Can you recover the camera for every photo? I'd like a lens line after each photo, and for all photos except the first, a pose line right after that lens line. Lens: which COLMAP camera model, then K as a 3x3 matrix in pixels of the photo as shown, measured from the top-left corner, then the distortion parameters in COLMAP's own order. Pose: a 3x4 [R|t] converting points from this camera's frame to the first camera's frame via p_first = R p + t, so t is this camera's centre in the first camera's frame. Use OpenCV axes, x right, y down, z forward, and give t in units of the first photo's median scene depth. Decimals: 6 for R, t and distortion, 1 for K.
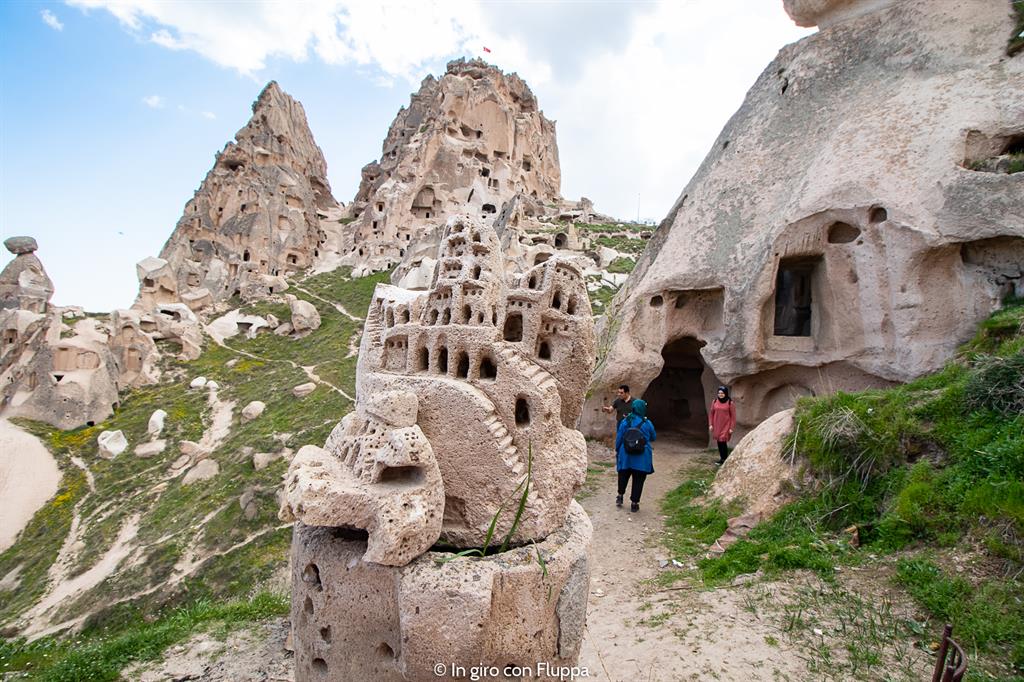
lens RADIAL K [[474.6, 0, 519.2], [0, 474.6, 343.9], [0, 0, 1]] dist [0.001306, -0.014061]
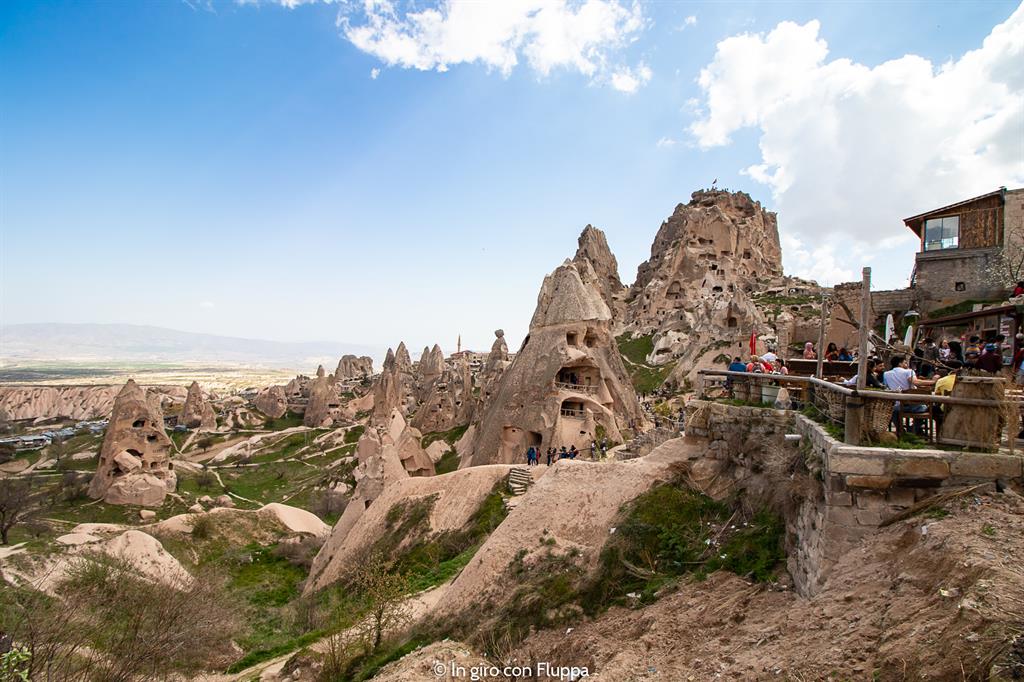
lens RADIAL K [[474.6, 0, 519.2], [0, 474.6, 343.9], [0, 0, 1]] dist [0.001306, -0.014061]
pose [[0.837669, -0.010137, -0.546085, 0.250173], [-0.013043, 0.999171, -0.038556, -0.040206], [0.546023, 0.039420, 0.836842, -0.675991]]
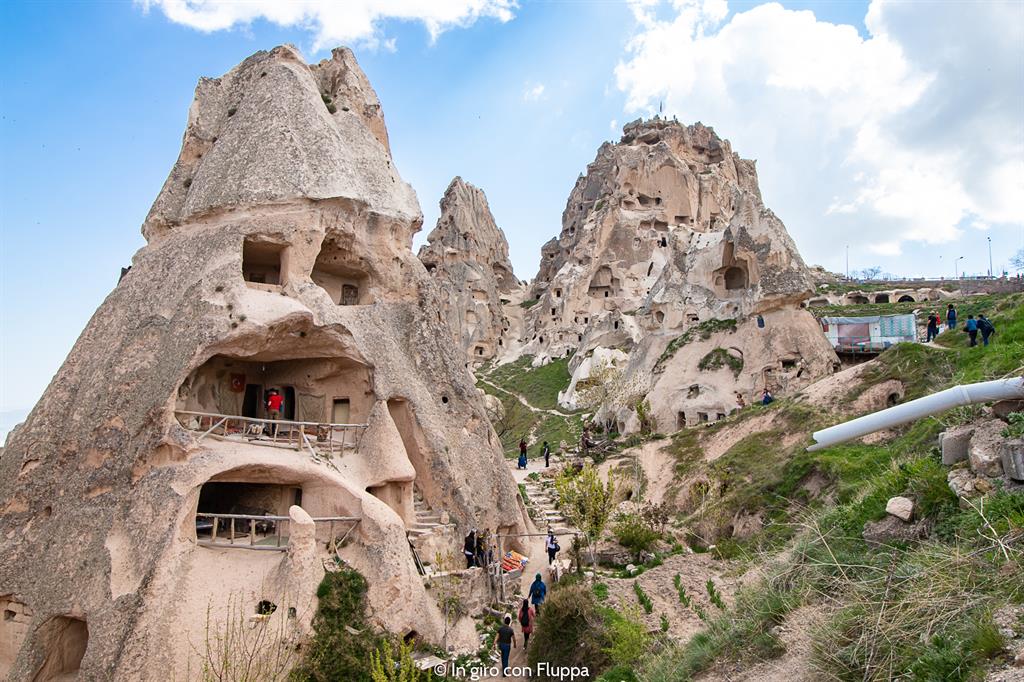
lens RADIAL K [[709.9, 0, 519.2], [0, 709.9, 343.6], [0, 0, 1]] dist [0.013858, -0.007347]
pose [[0.926812, -0.068245, -0.369272, 0.167781], [0.027225, 0.992971, -0.115182, -0.012718], [0.374537, 0.096698, 0.922156, -0.379904]]
